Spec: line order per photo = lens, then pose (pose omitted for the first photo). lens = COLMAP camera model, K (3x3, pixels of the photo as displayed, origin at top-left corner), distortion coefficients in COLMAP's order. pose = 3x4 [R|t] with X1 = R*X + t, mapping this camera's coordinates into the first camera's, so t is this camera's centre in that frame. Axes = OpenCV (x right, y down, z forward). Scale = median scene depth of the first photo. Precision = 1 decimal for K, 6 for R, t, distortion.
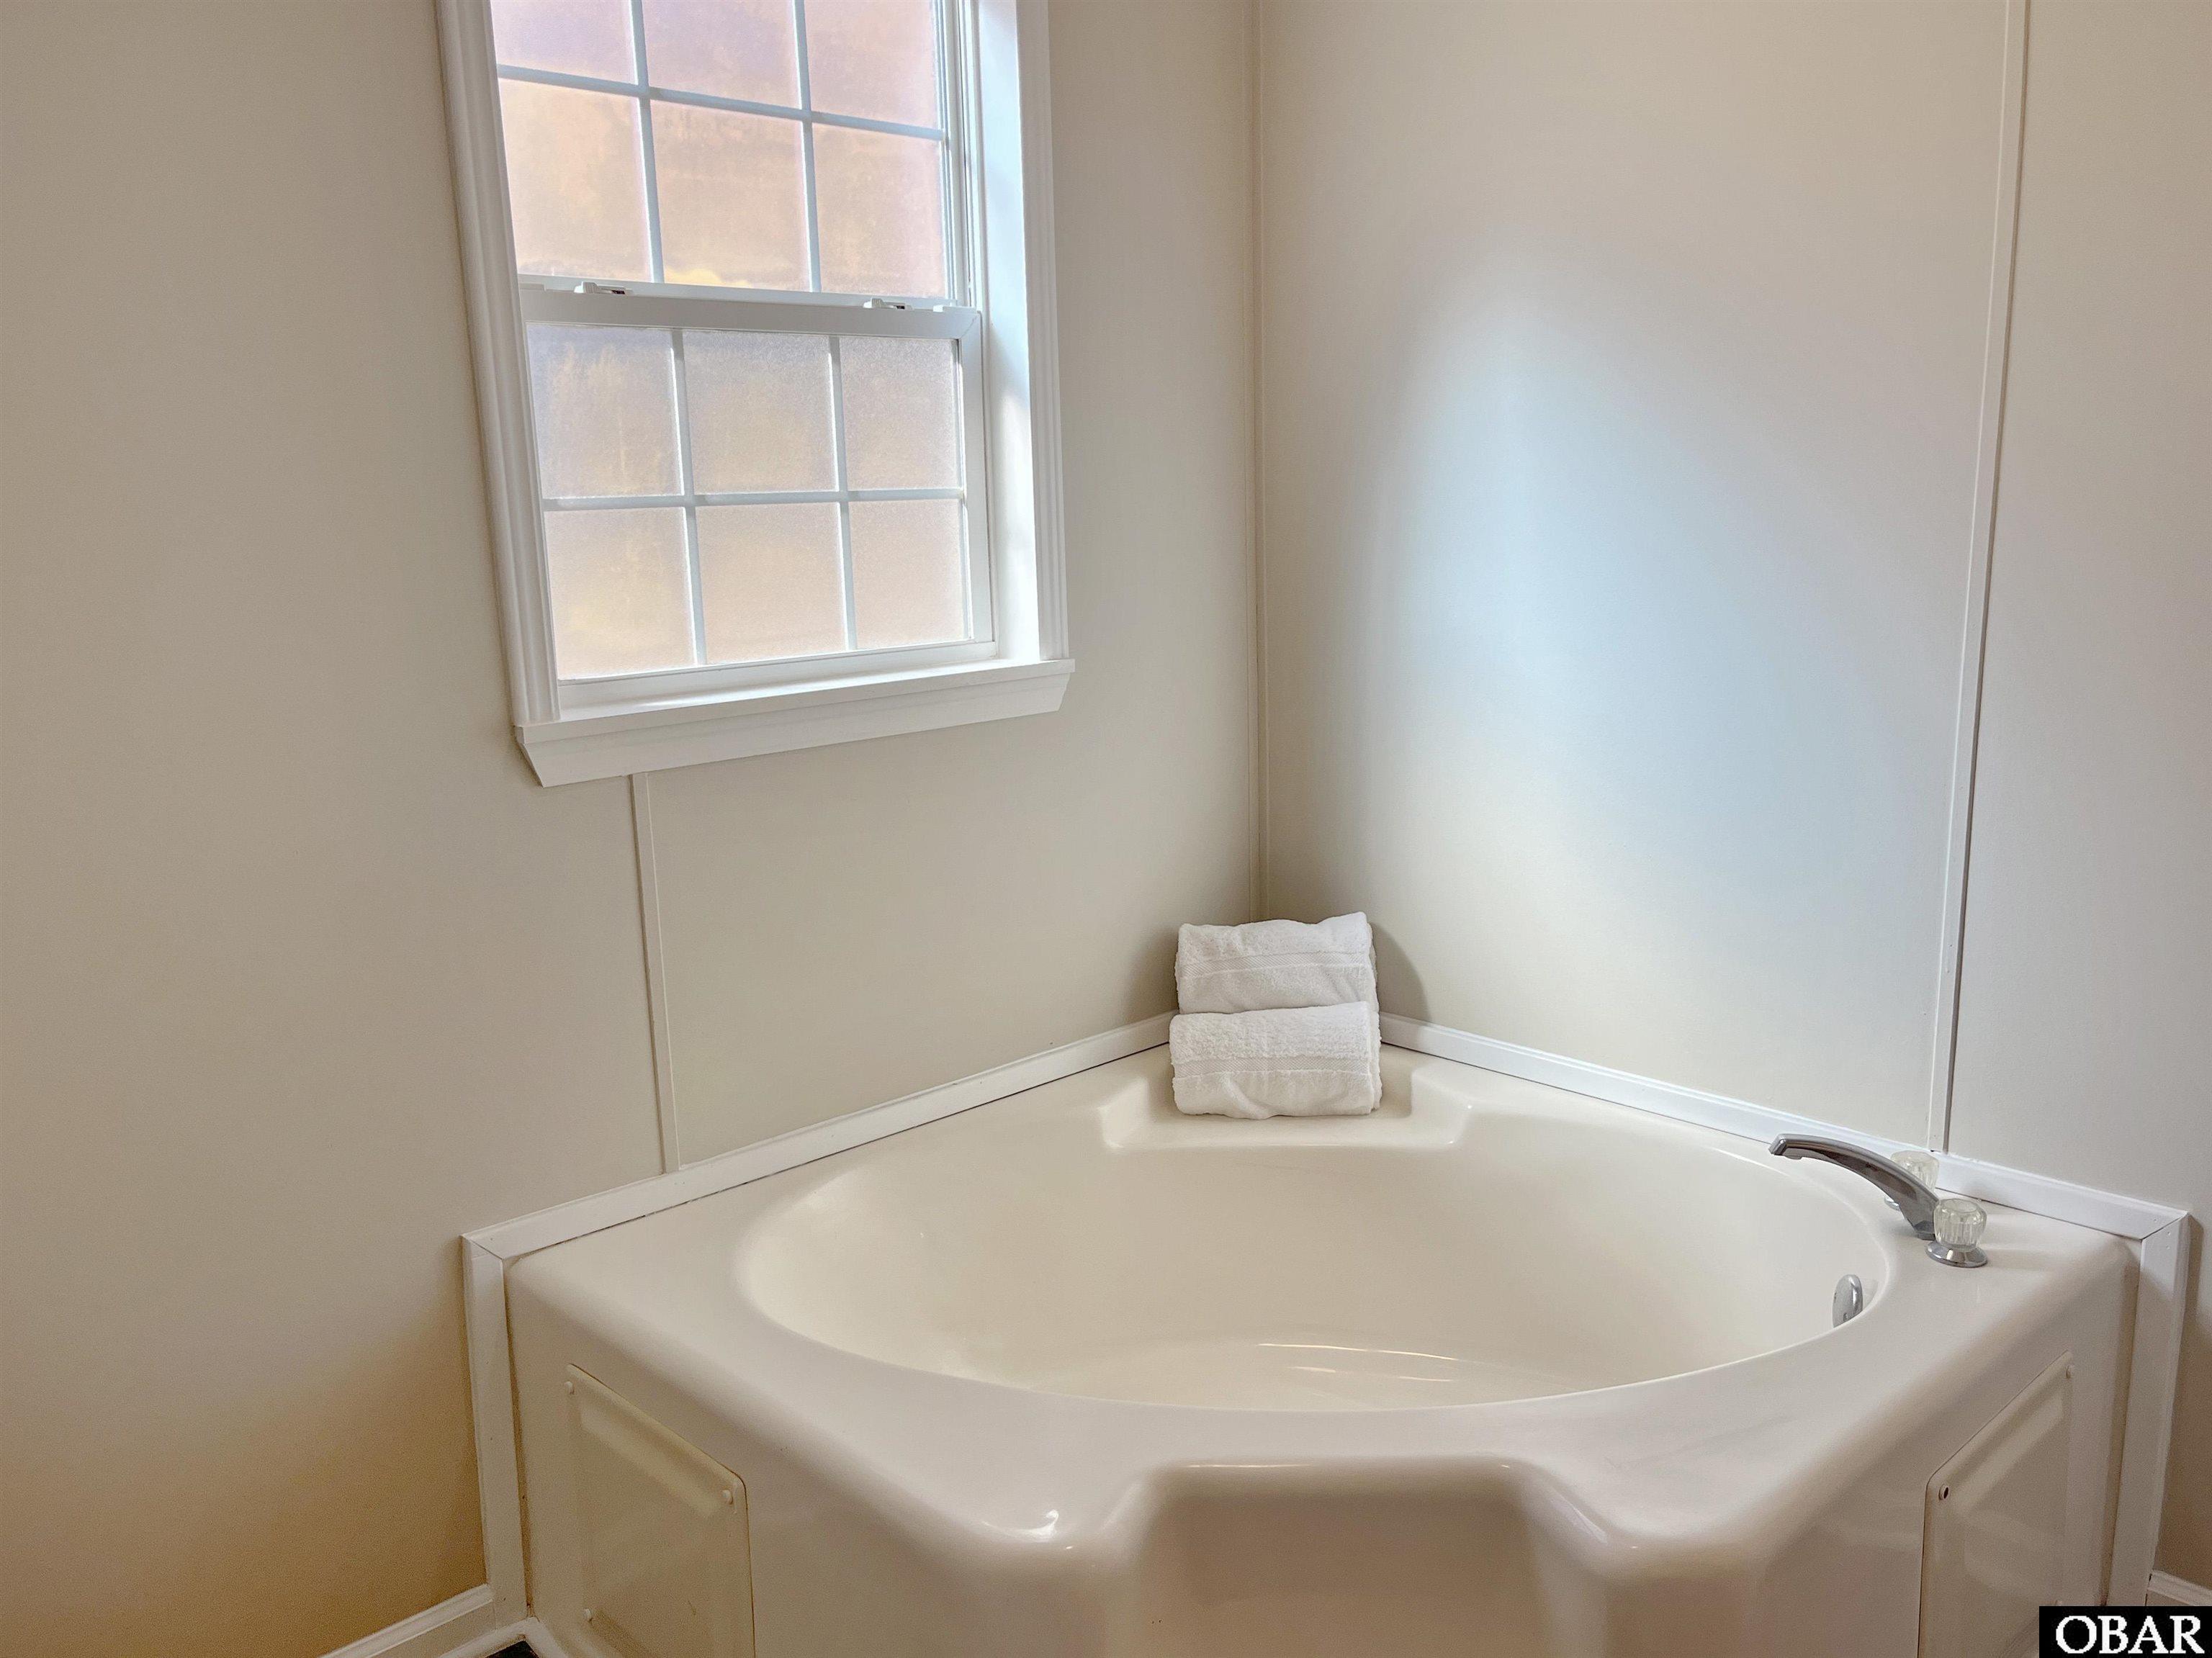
lens RADIAL K [[1785.8, 0, 1103.9], [0, 1785.8, 835.9], [0, 0, 1]] dist [0.028555, 0.005665]
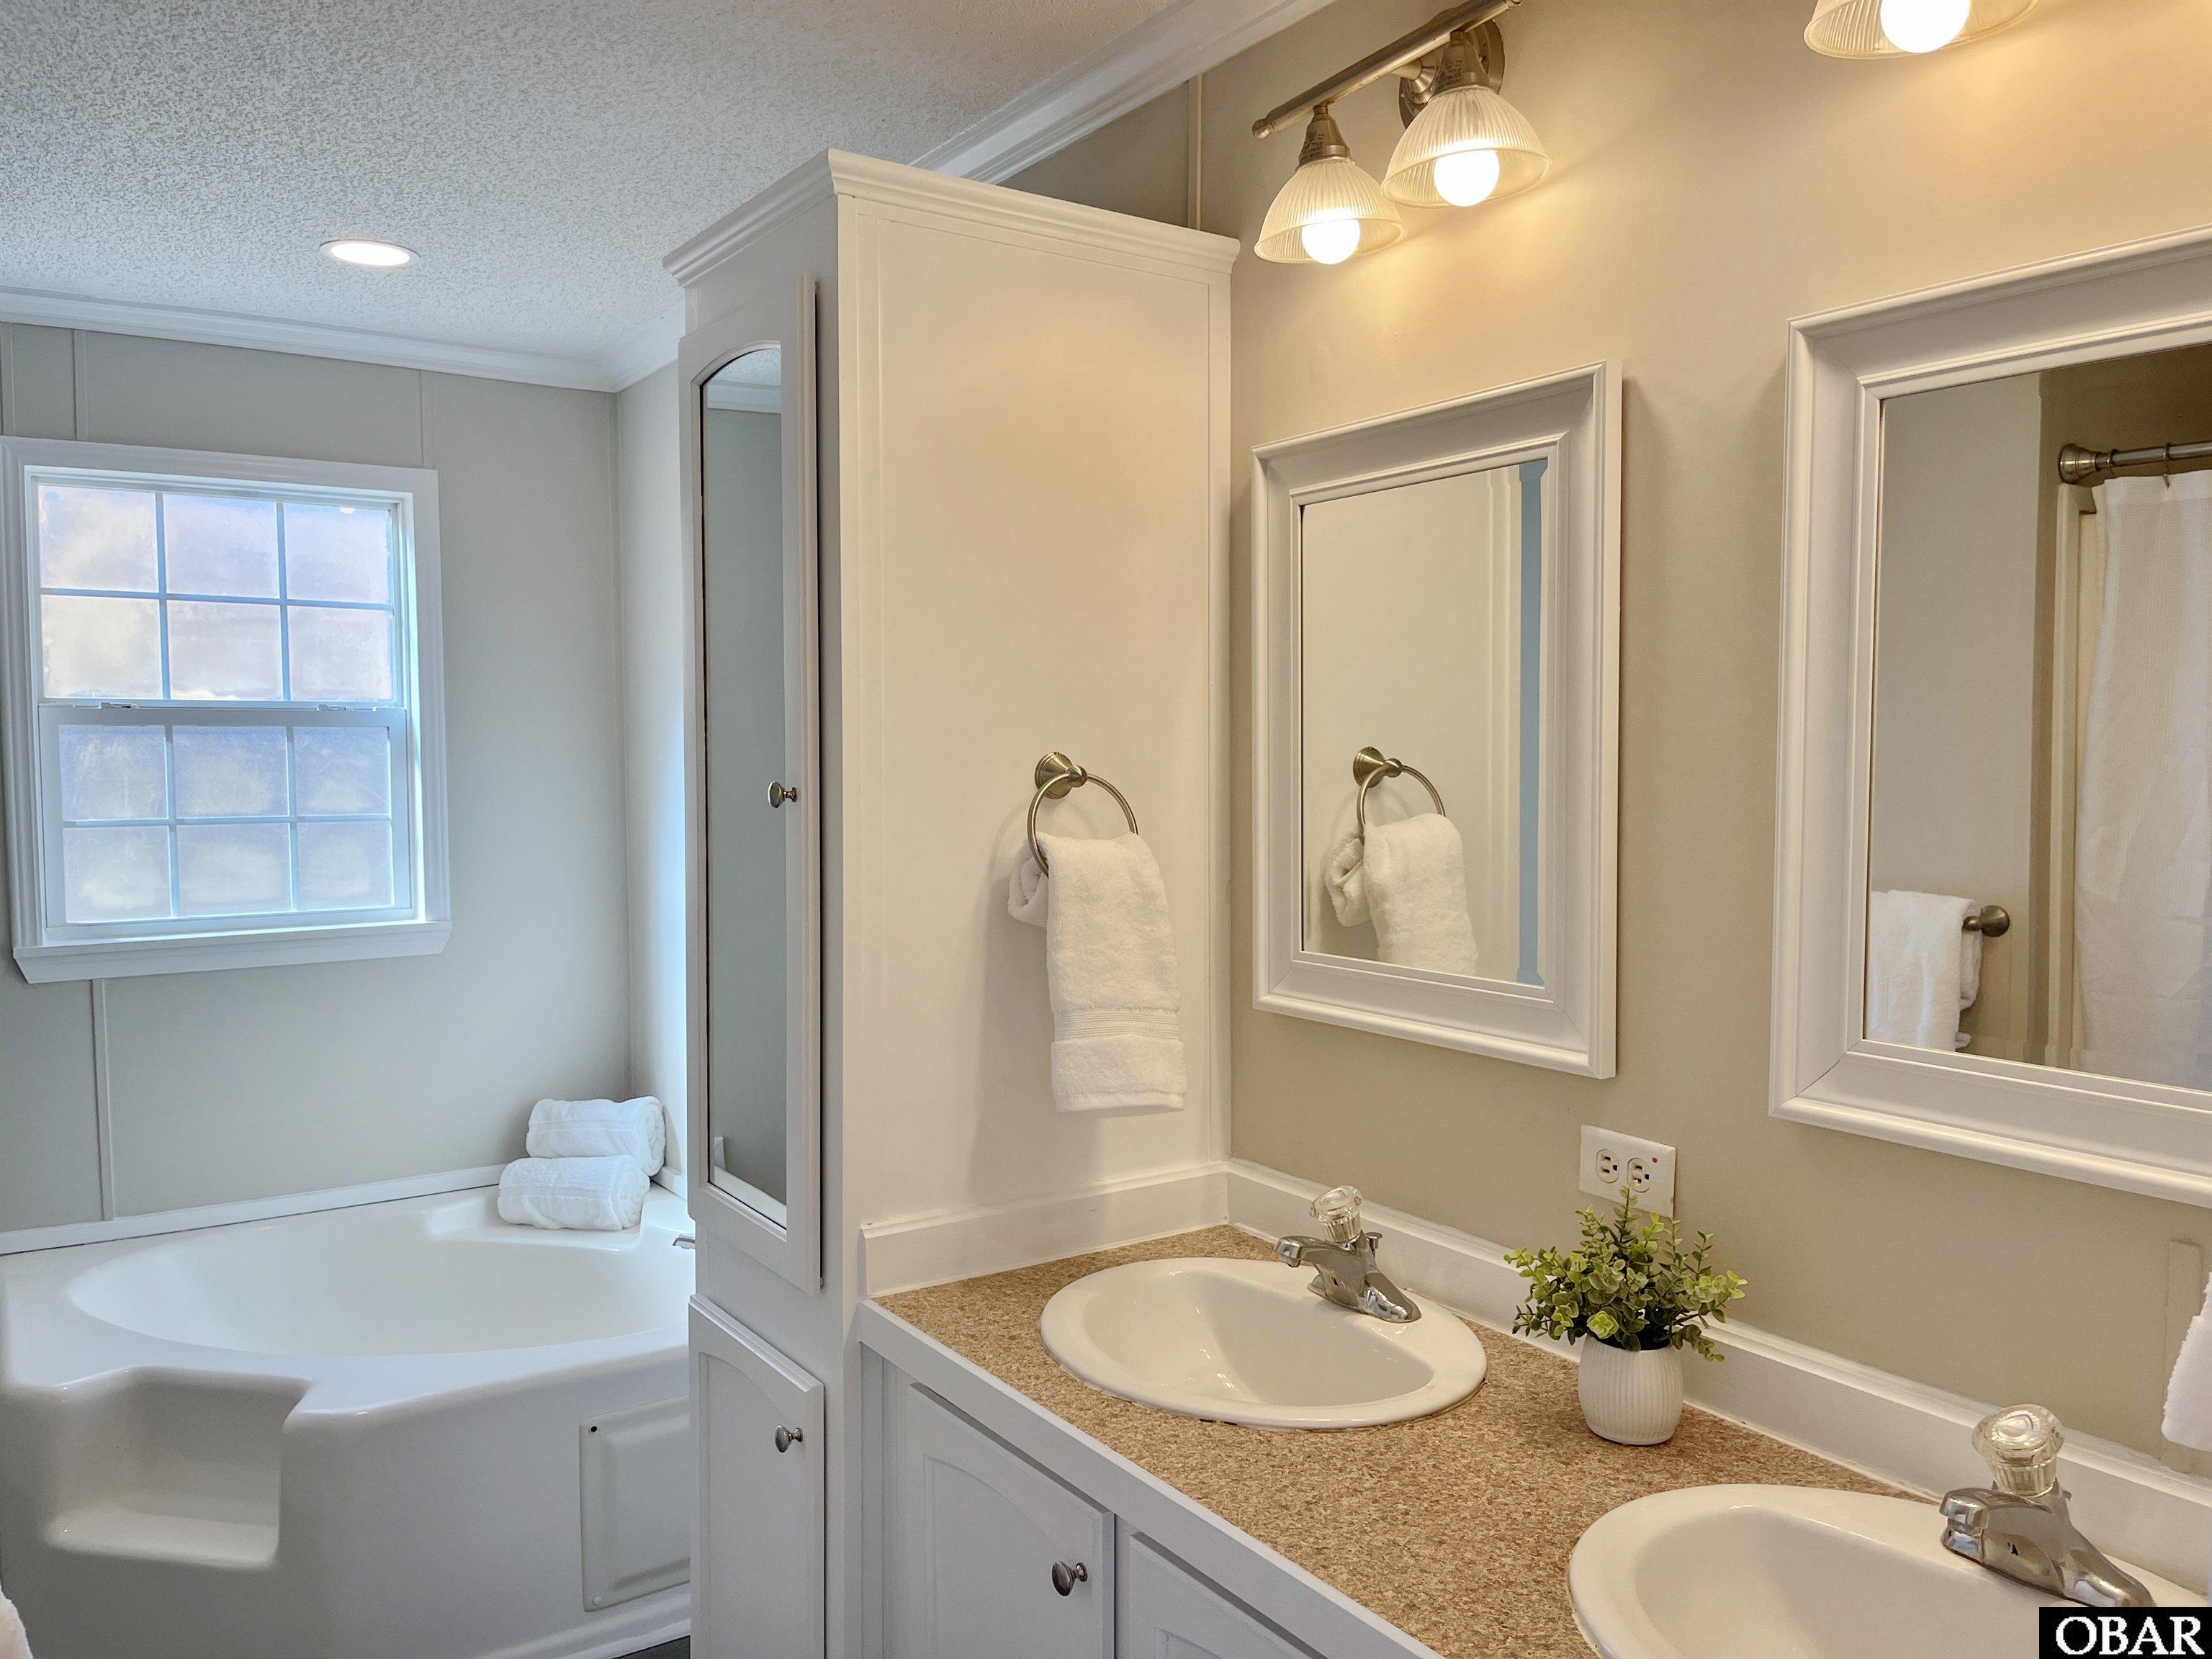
lens RADIAL K [[1671.0, 0, 1128.0], [0, 1671.0, 844.4], [0, 0, 1]] dist [0.059690, -0.090046]
pose [[0.986573, 0.032977, -0.159960, 0.900674], [-0.055213, 0.989082, -0.136631, 0.003966], [0.153708, 0.143628, 0.977622, -0.420932]]
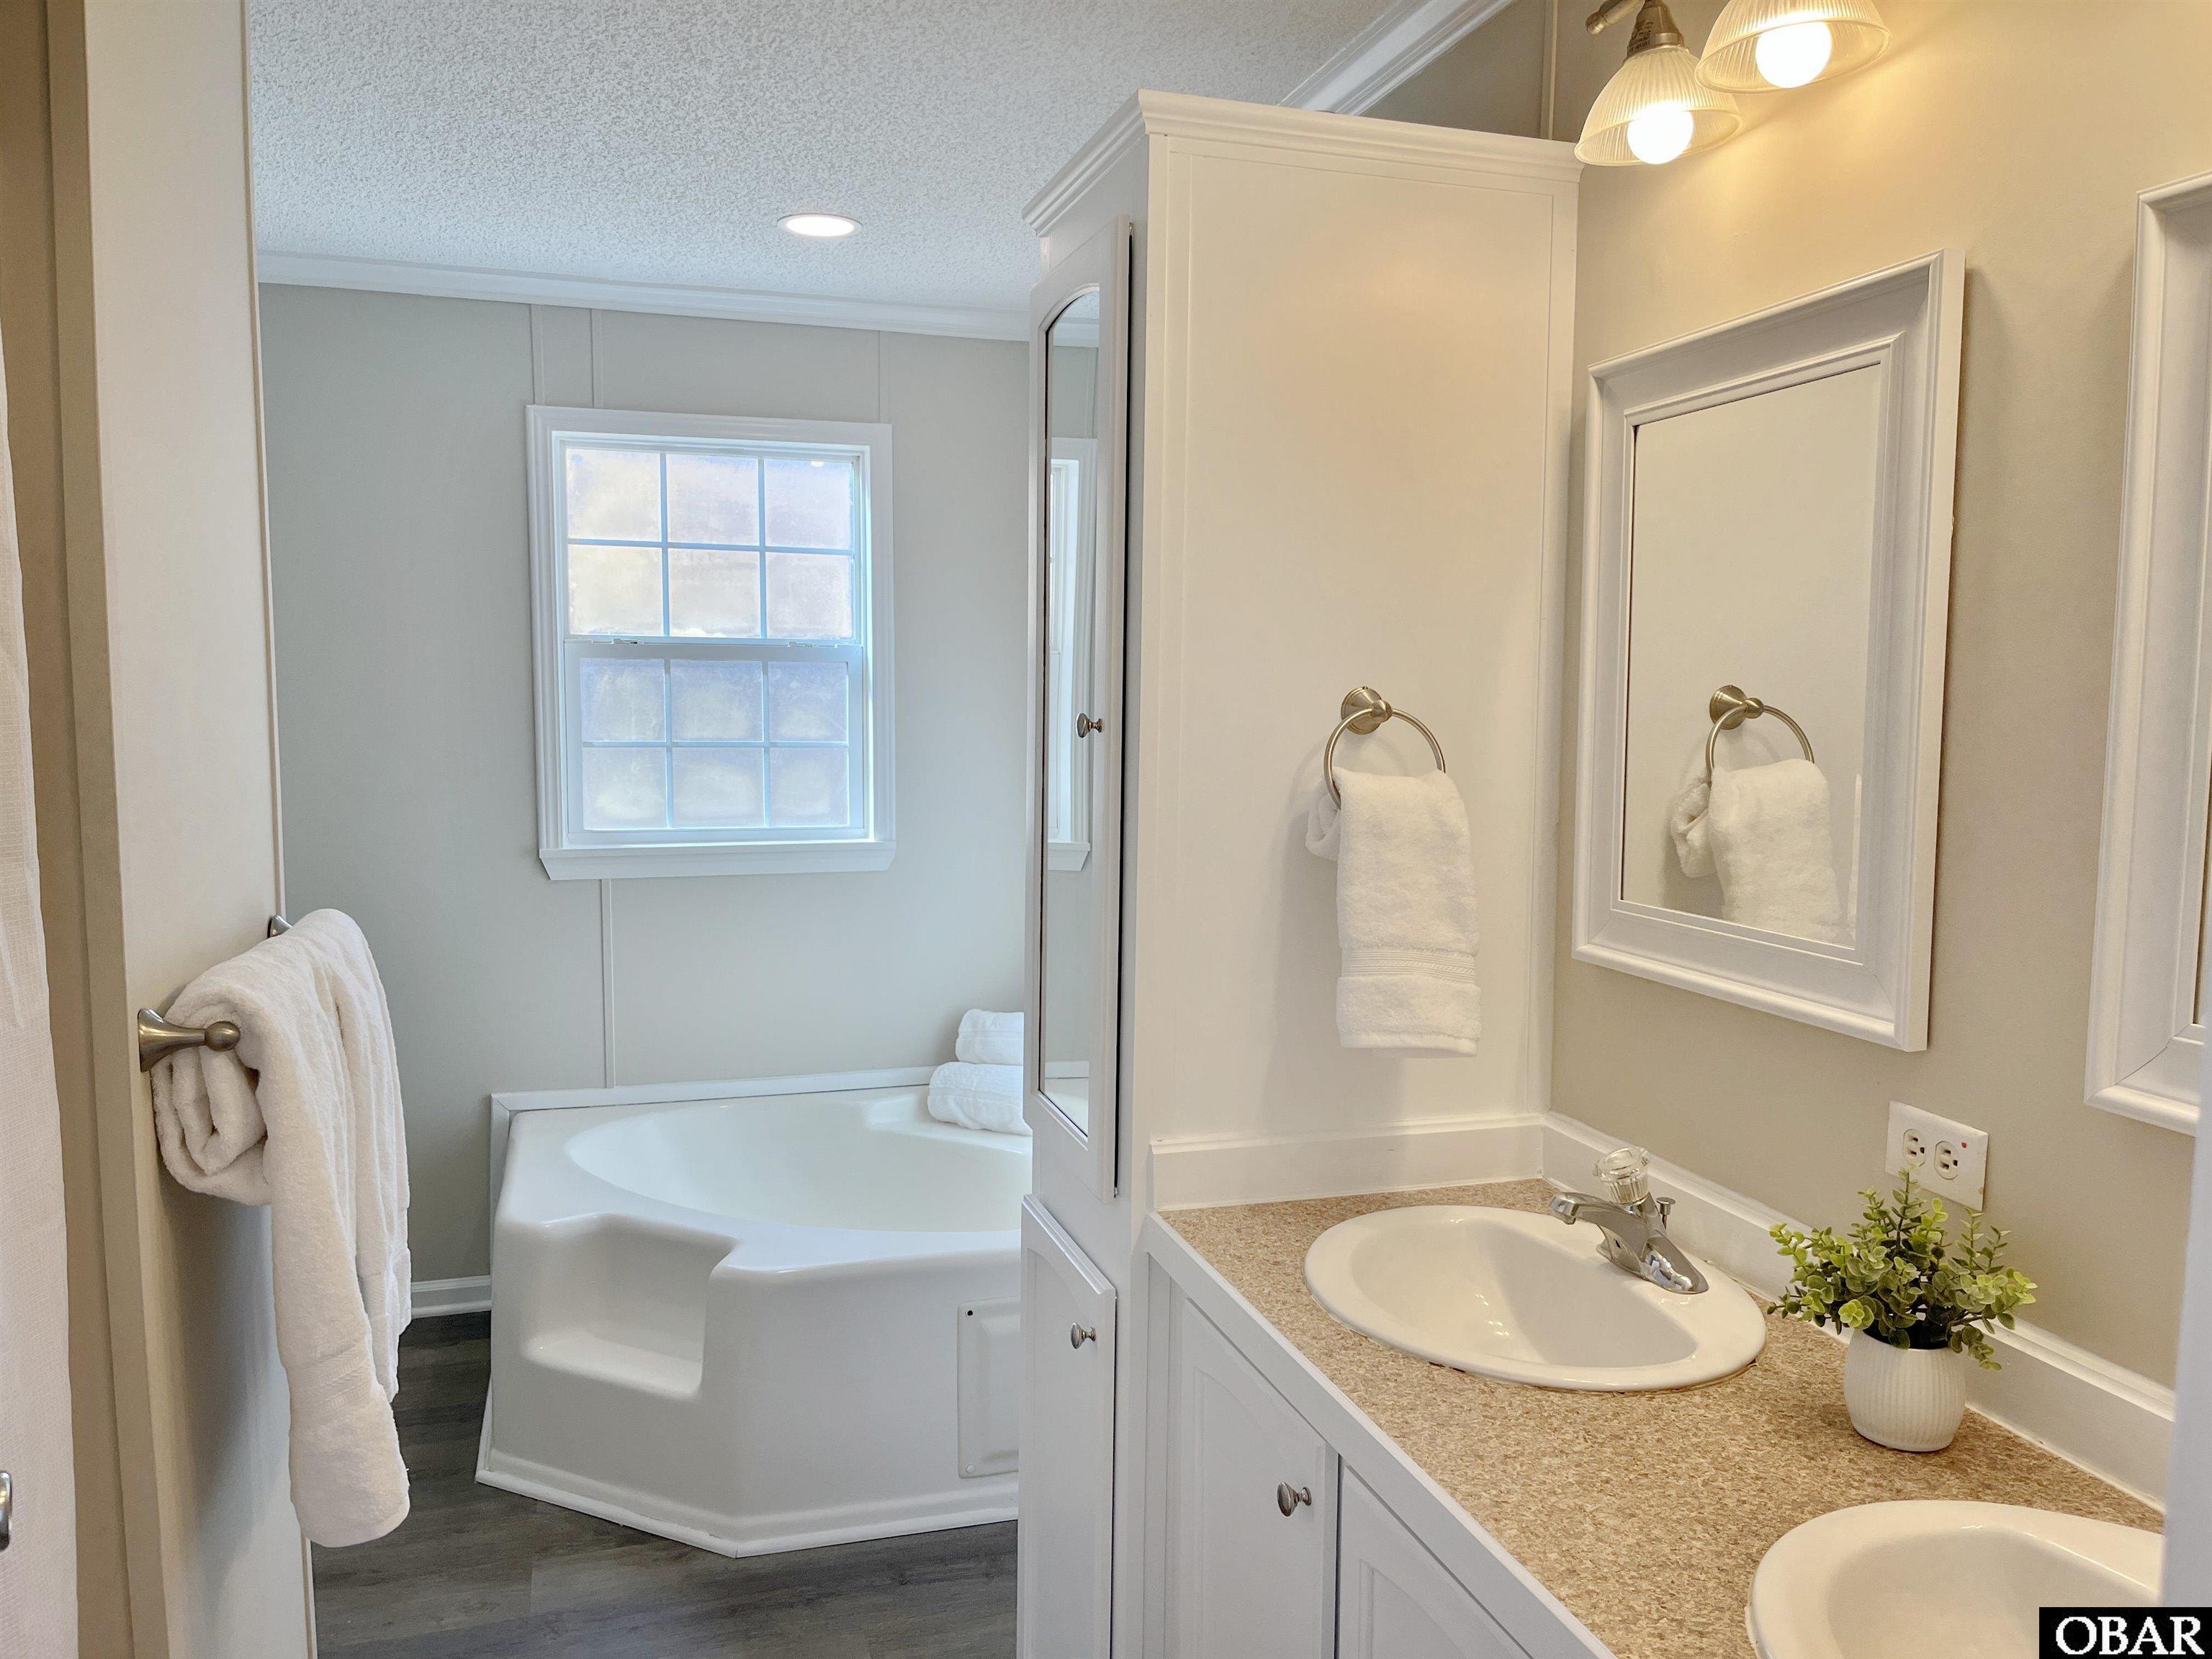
lens RADIAL K [[1671.0, 0, 1120.5], [0, 1671.0, 842.8], [0, 0, 1]] dist [0.059690, -0.090046]
pose [[0.896325, 0.074374, -0.437116, 0.984403], [-0.119938, 0.989749, -0.077534, 0.001265], [0.426868, 0.121922, 0.896057, -0.401049]]
